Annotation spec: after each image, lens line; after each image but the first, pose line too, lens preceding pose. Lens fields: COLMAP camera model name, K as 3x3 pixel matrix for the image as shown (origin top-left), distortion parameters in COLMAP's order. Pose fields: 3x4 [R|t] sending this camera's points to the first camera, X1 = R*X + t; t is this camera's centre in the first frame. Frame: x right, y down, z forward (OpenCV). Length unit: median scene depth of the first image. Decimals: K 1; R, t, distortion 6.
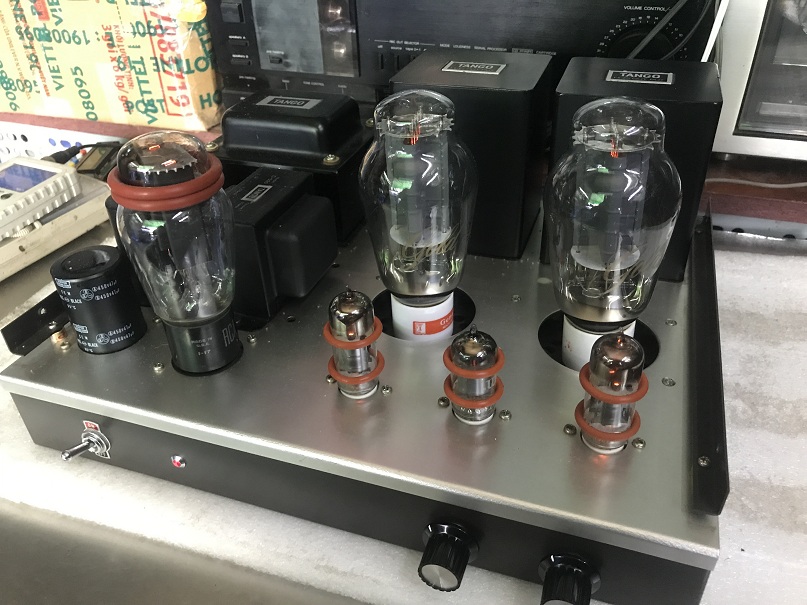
lens RADIAL K [[674.1, 0, 402.6], [0, 674.1, 306.2], [0, 0, 1]] dist [0.037777, -0.013153]
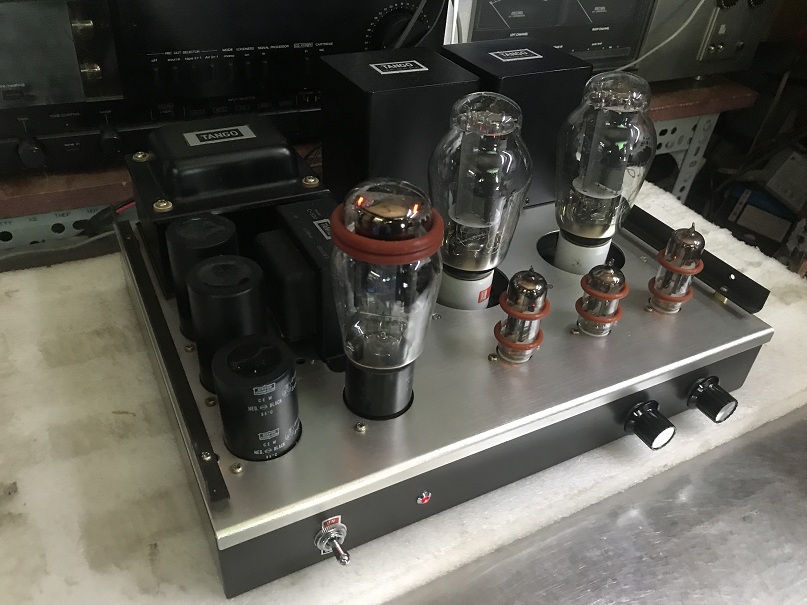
lens RADIAL K [[669.6, 0, 403.5], [0, 669.6, 302.5], [0, 0, 1]] dist [0.046188, -0.079667]
pose [[0.684946, -0.371409, 0.626821, -0.650069], [0.344819, 0.923114, 0.170177, -0.162581], [-0.641832, 0.099577, 0.760352, 0.175187]]
